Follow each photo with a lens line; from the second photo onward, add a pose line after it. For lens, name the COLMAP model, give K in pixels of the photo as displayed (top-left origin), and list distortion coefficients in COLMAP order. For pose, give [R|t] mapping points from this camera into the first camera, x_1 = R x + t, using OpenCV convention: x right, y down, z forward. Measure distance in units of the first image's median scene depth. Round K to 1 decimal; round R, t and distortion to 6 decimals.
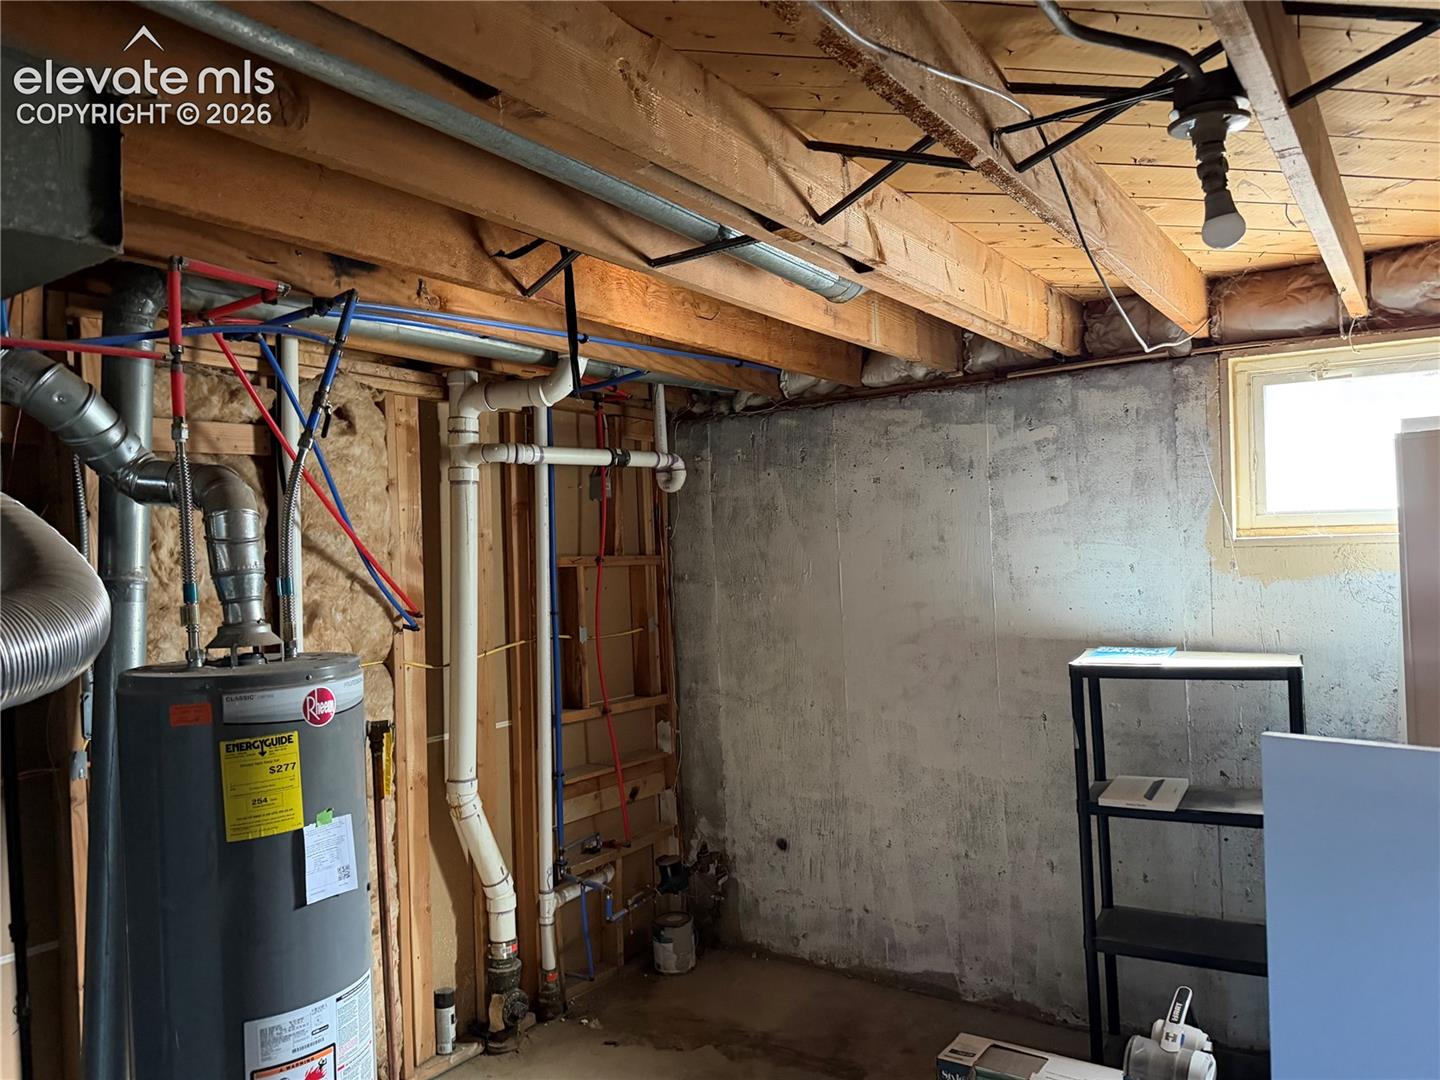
lens RADIAL K [[999.9, 0, 719.1], [0, 999.9, 542.7], [0, 0, 1]] dist [0.065646, -0.112073]
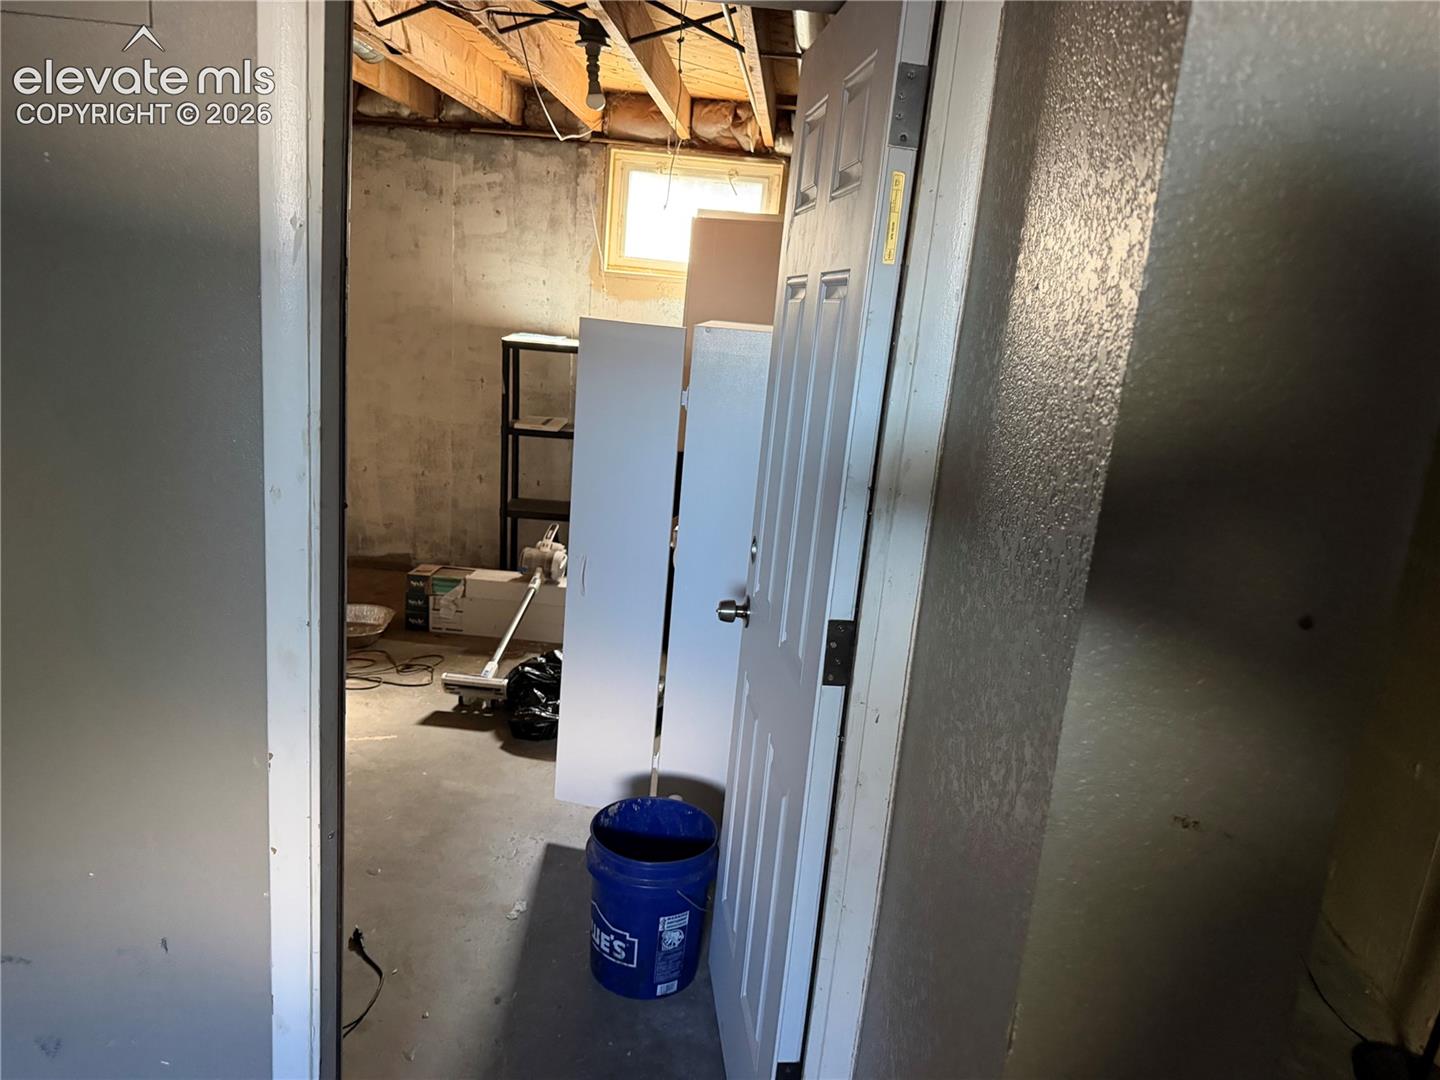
lens RADIAL K [[1014.6, 0, 716.5], [0, 1014.6, 547.3], [0, 0, 1]] dist [0.095557, -0.120425]
pose [[0.847676, -0.022911, 0.530019, -0.200271], [-0.115357, 0.967202, 0.226302, 0.032641], [-0.517820, -0.252972, 0.817231, -0.504462]]
